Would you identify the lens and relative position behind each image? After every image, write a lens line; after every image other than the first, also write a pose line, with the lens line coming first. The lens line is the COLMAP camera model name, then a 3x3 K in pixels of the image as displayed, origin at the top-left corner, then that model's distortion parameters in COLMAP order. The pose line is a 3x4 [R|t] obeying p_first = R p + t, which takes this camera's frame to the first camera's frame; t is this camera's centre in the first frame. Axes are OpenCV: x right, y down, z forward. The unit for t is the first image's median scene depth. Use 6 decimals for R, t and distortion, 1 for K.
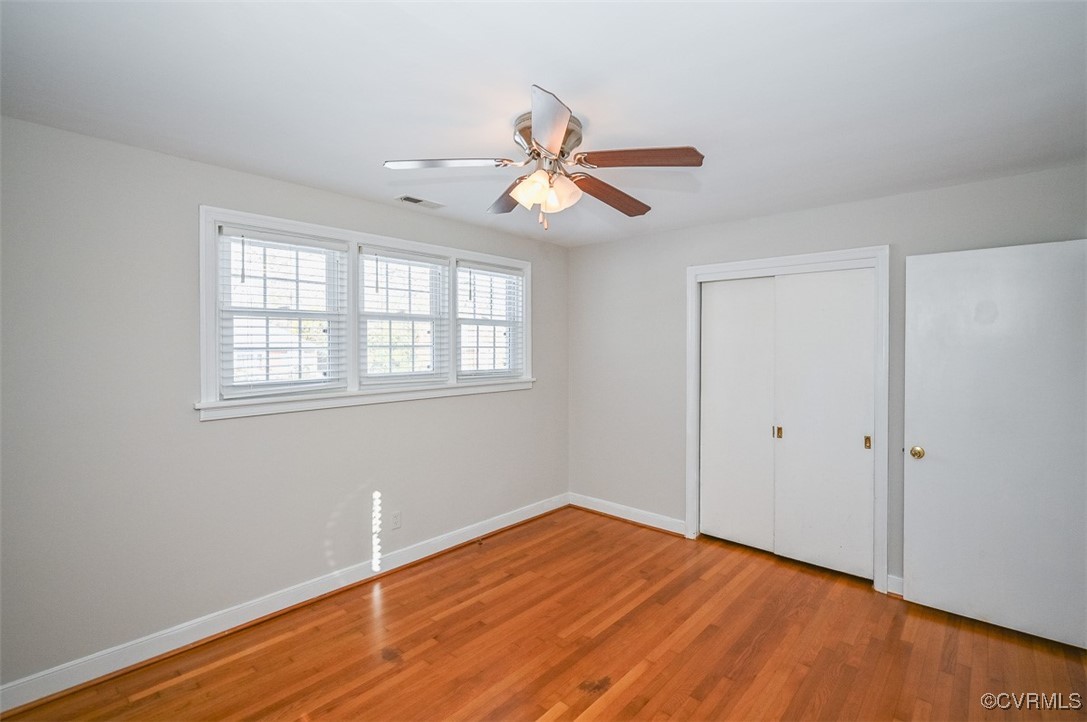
lens RADIAL K [[496.0, 0, 561.3], [0, 496.0, 351.0], [0, 0, 1]] dist [-0.001996, 0.000178]
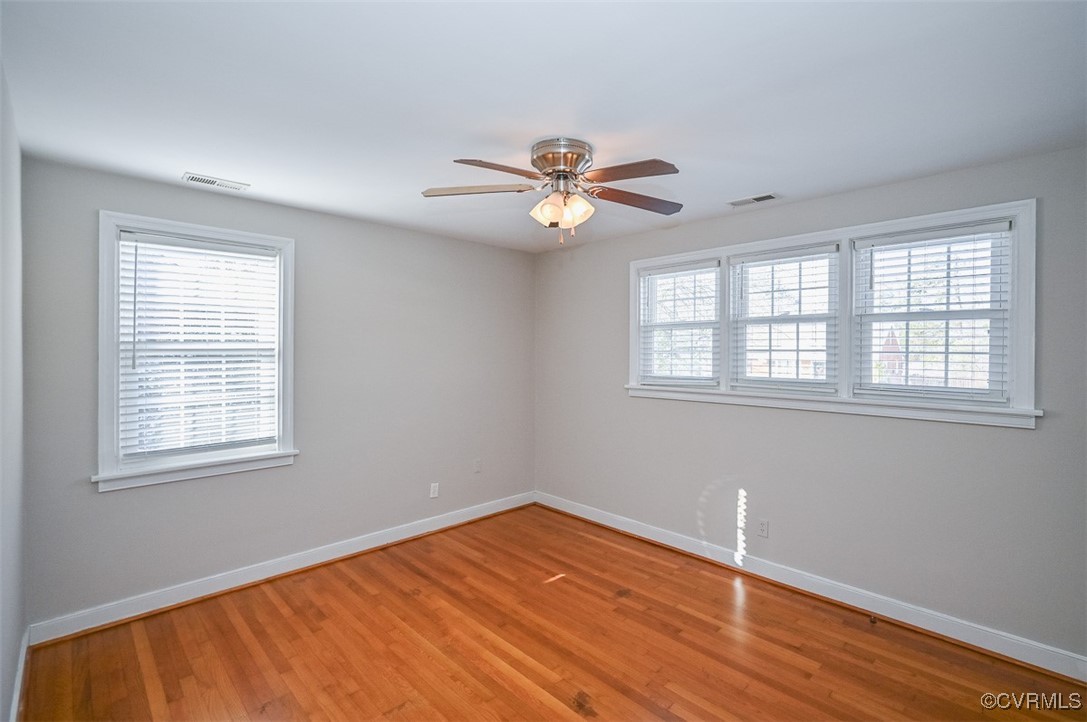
lens RADIAL K [[496.0, 0, 561.3], [0, 496.0, 351.0], [0, 0, 1]] dist [-0.001996, 0.000178]
pose [[-0.063279, 0.001329, -0.997995, 0.691666], [-0.017548, 0.999843, 0.002444, -0.003619], [0.997842, 0.017668, -0.063246, 0.680918]]
